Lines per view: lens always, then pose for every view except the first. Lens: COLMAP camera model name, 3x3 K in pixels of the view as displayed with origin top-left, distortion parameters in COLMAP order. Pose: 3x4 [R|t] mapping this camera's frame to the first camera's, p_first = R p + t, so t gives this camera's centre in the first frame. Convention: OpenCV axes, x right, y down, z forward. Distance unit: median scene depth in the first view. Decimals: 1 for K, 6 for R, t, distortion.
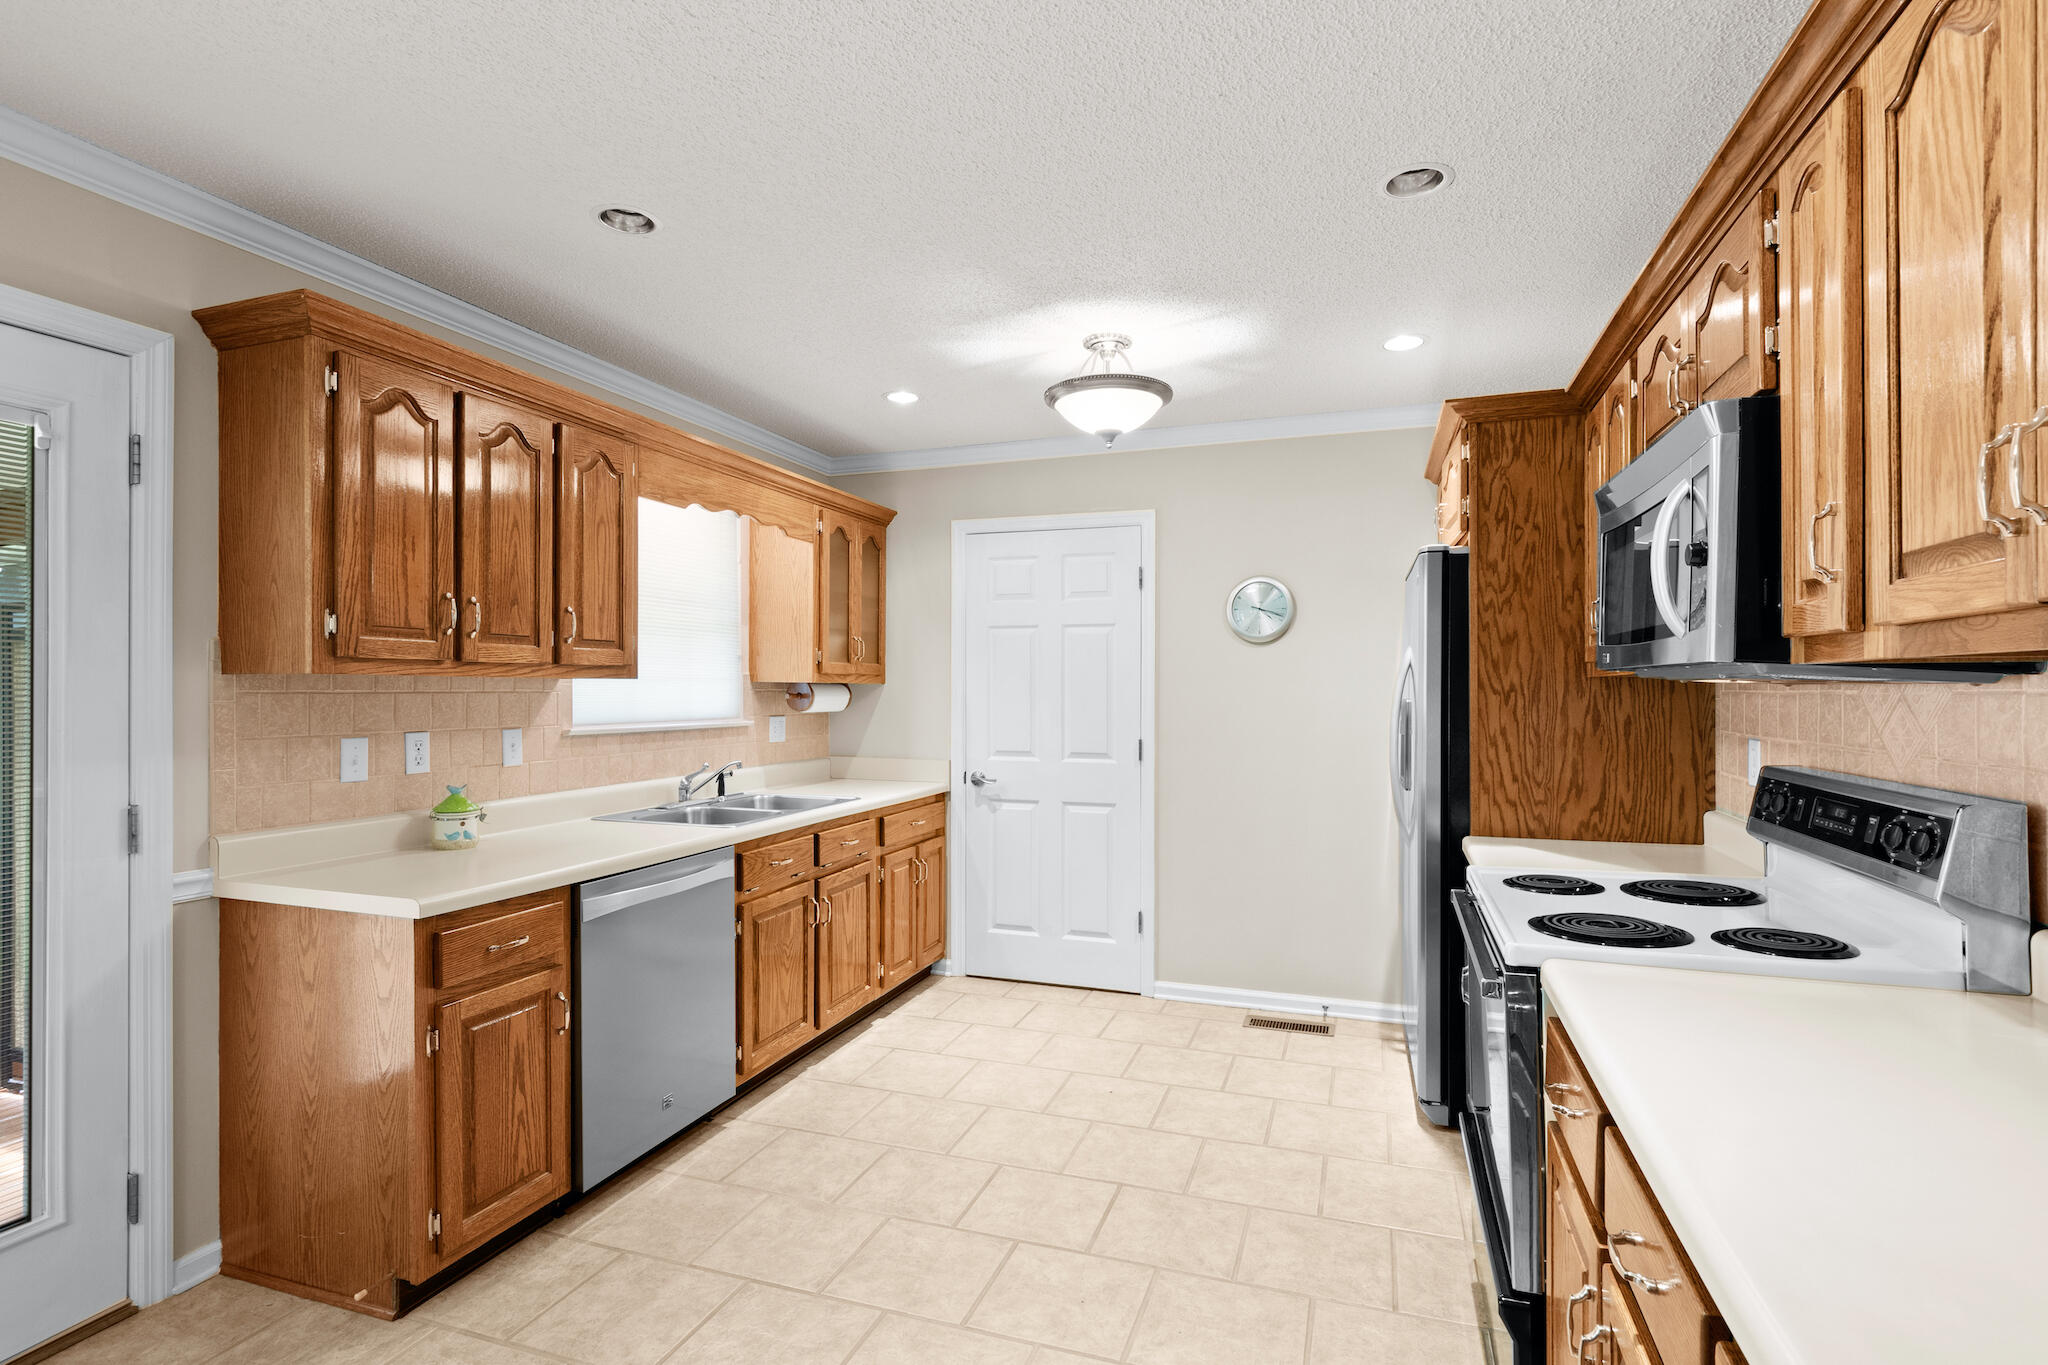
lens RADIAL K [[970.4, 0, 959.2], [0, 970.4, 687.9], [0, 0, 1]] dist [0.000288, -0.000547]
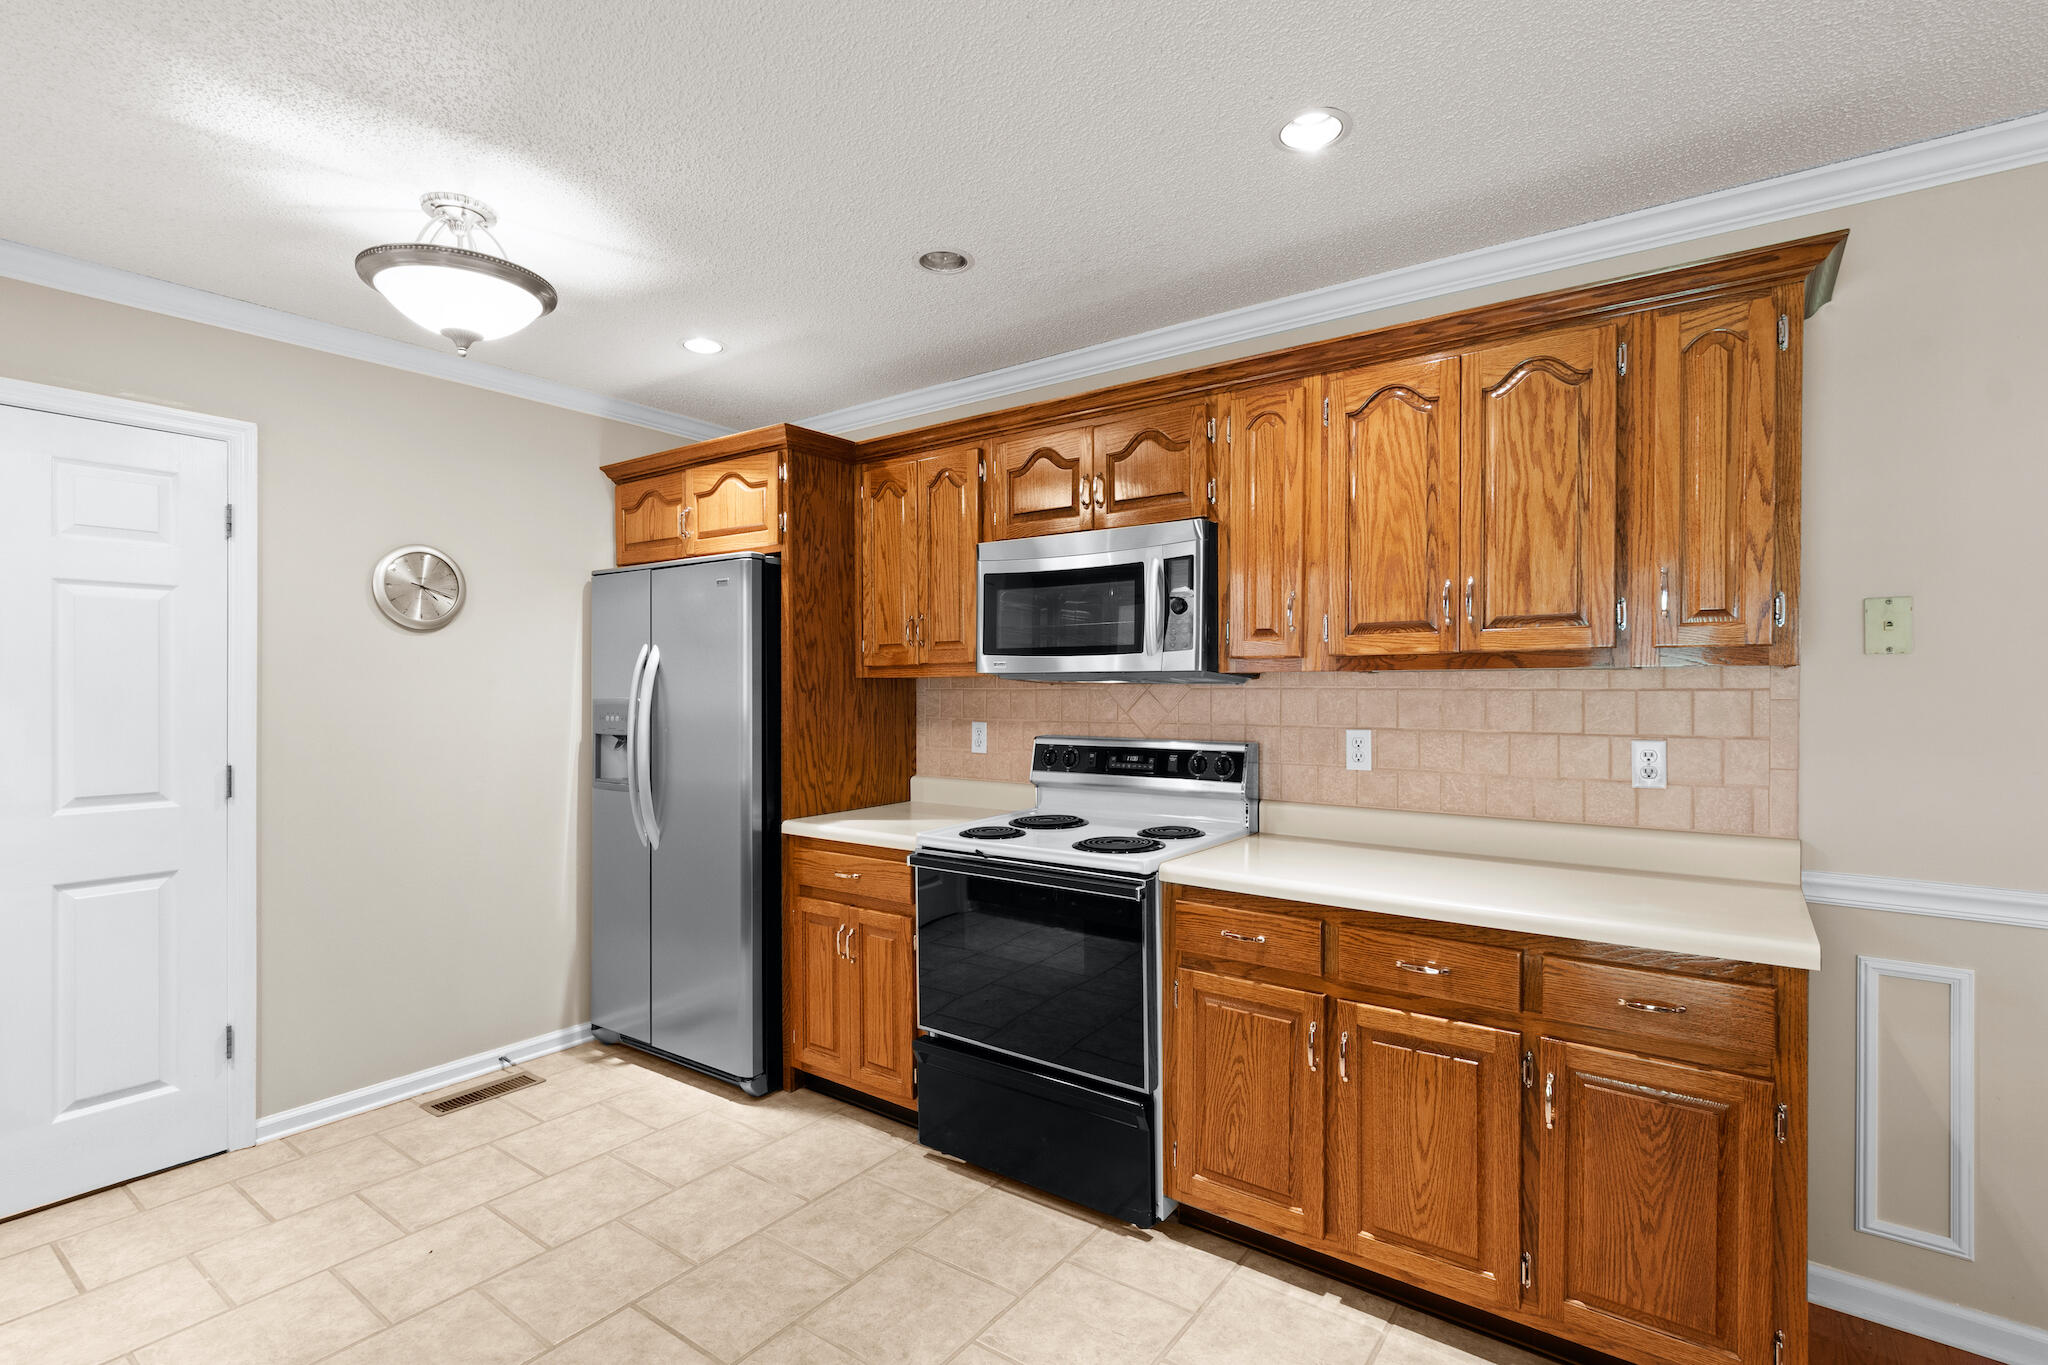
lens RADIAL K [[988.0, 0, 1093.5], [0, 988.0, 686.7], [0, 0, 1]] dist [0.001292, 0.000903]
pose [[0.233152, 0.000031, 0.972440, -0.432634], [0.002243, 0.999997, -0.000569, 0.001250], [-0.972438, 0.002314, 0.233152, 0.348890]]
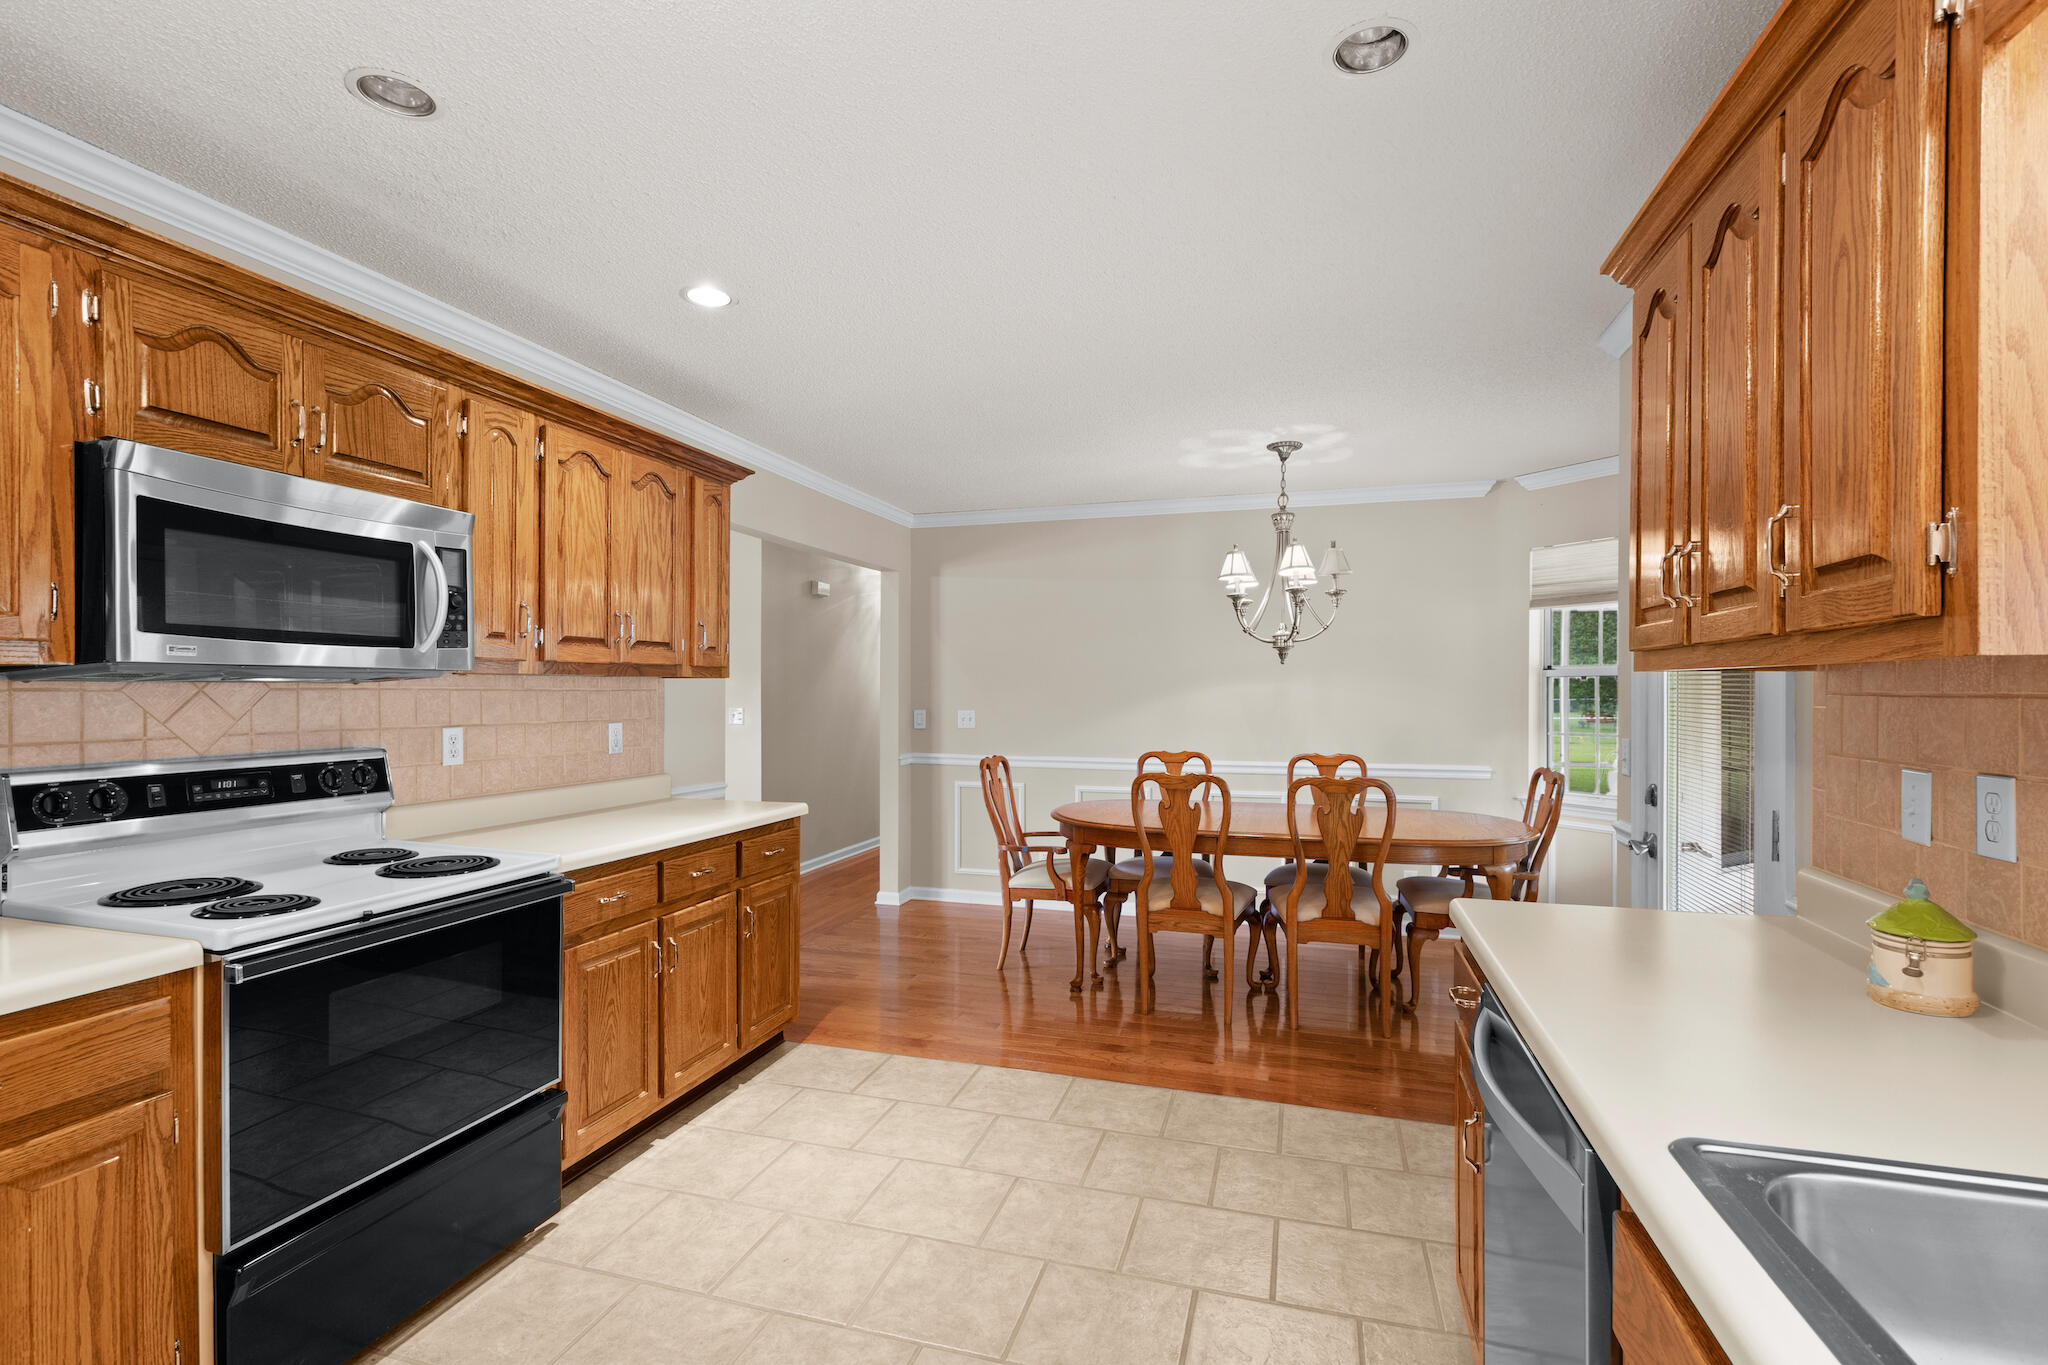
lens RADIAL K [[970.4, 0, 959.2], [0, 970.4, 687.9], [0, 0, 1]] dist [0.000288, -0.000547]
pose [[-0.999169, -0.001339, -0.040749, 0.010304], [-0.001308, 0.999999, -0.000781, 0.001802], [0.040750, -0.000727, -0.999169, 1.229192]]
